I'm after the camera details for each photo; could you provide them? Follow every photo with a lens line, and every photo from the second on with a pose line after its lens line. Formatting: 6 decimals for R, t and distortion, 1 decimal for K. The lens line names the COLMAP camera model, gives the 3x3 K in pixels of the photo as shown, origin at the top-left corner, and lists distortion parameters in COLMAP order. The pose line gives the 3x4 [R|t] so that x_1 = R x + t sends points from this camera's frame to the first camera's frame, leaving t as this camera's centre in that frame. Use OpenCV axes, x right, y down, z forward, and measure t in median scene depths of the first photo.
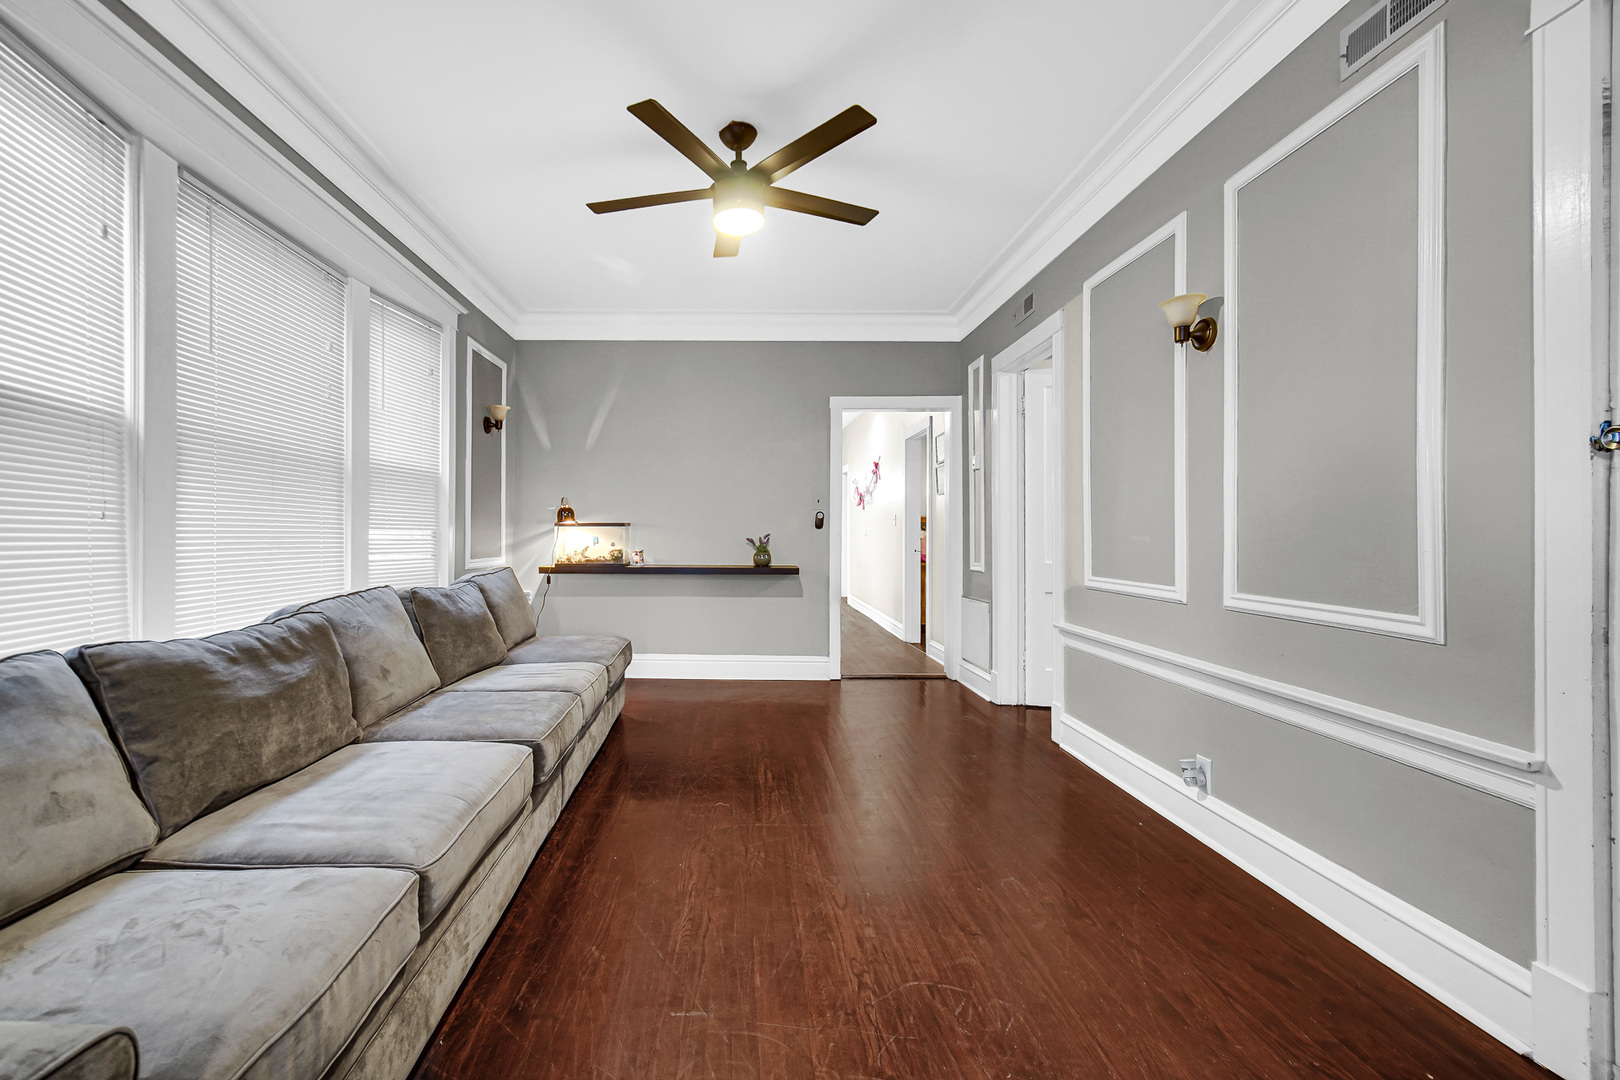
lens RADIAL K [[645.9, 0, 810.0], [0, 645.9, 540.0], [0, 0, 1]] dist [-0.000163, -0.000298]
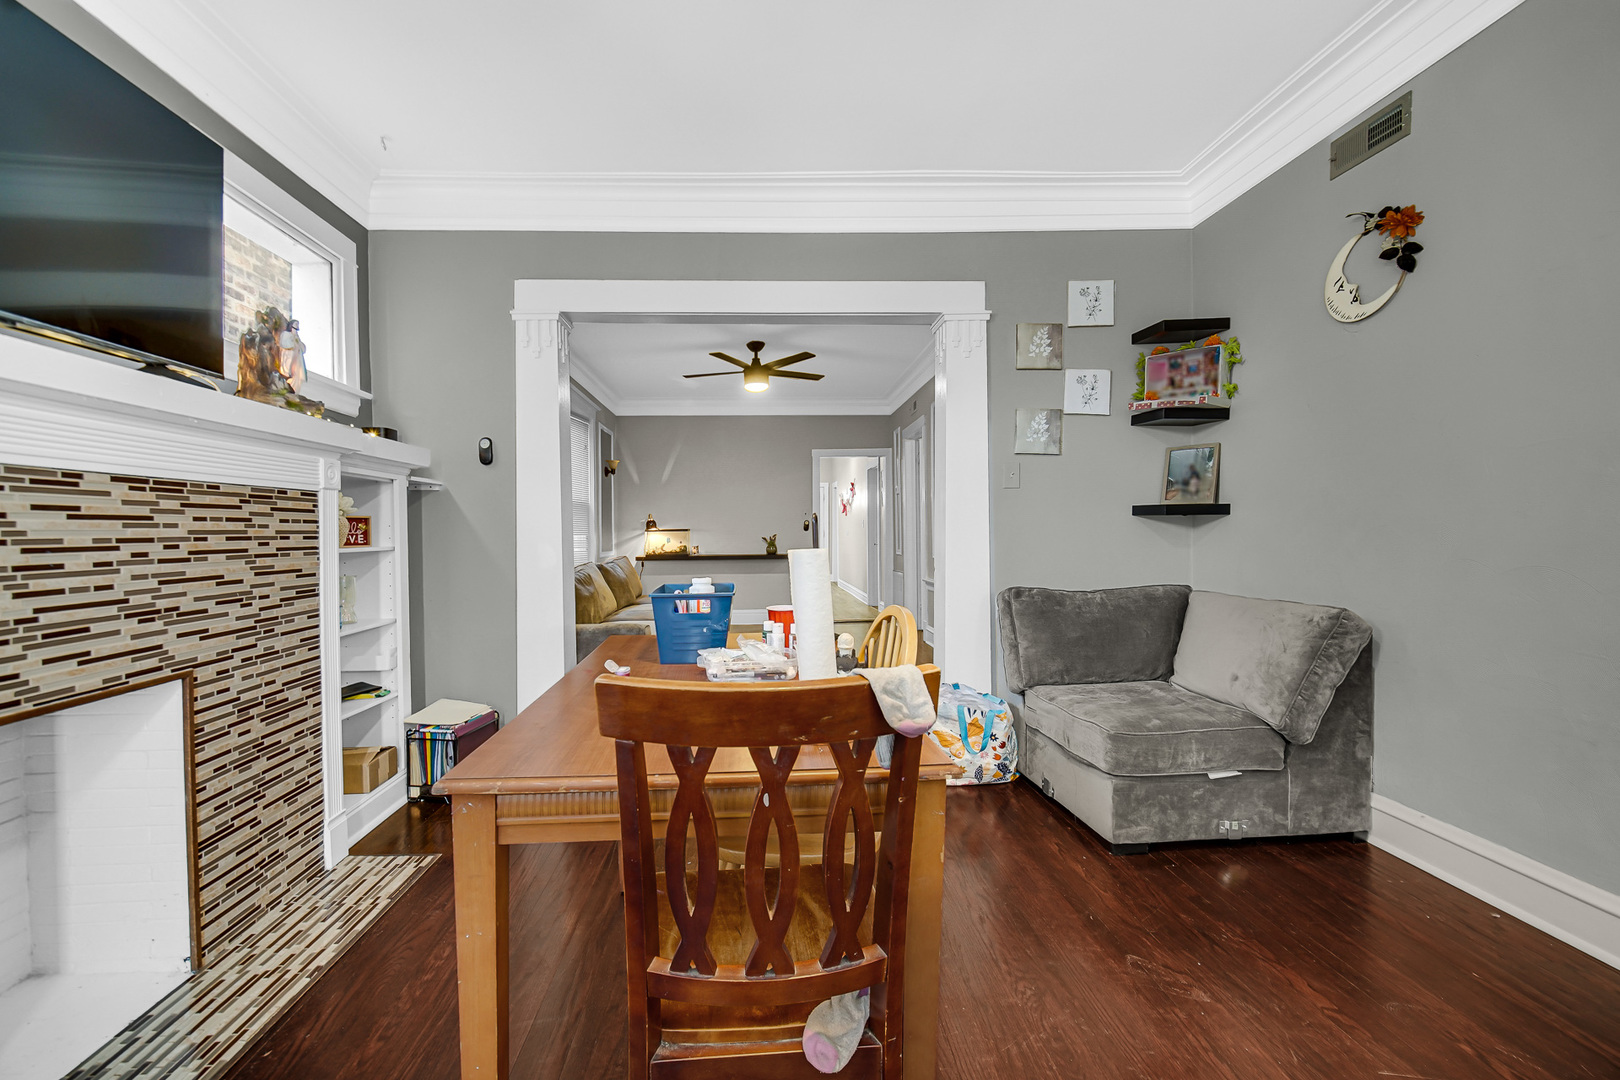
lens RADIAL K [[846.1, 0, 810.0], [0, 846.1, 540.0], [0, 0, 1]] dist [-0.000338, -0.000013]
pose [[0.999133, -0.013839, -0.039267, 0.107241], [0.013768, 0.999903, -0.002069, 0.010030], [0.039292, 0.001527, 0.999227, -1.133881]]
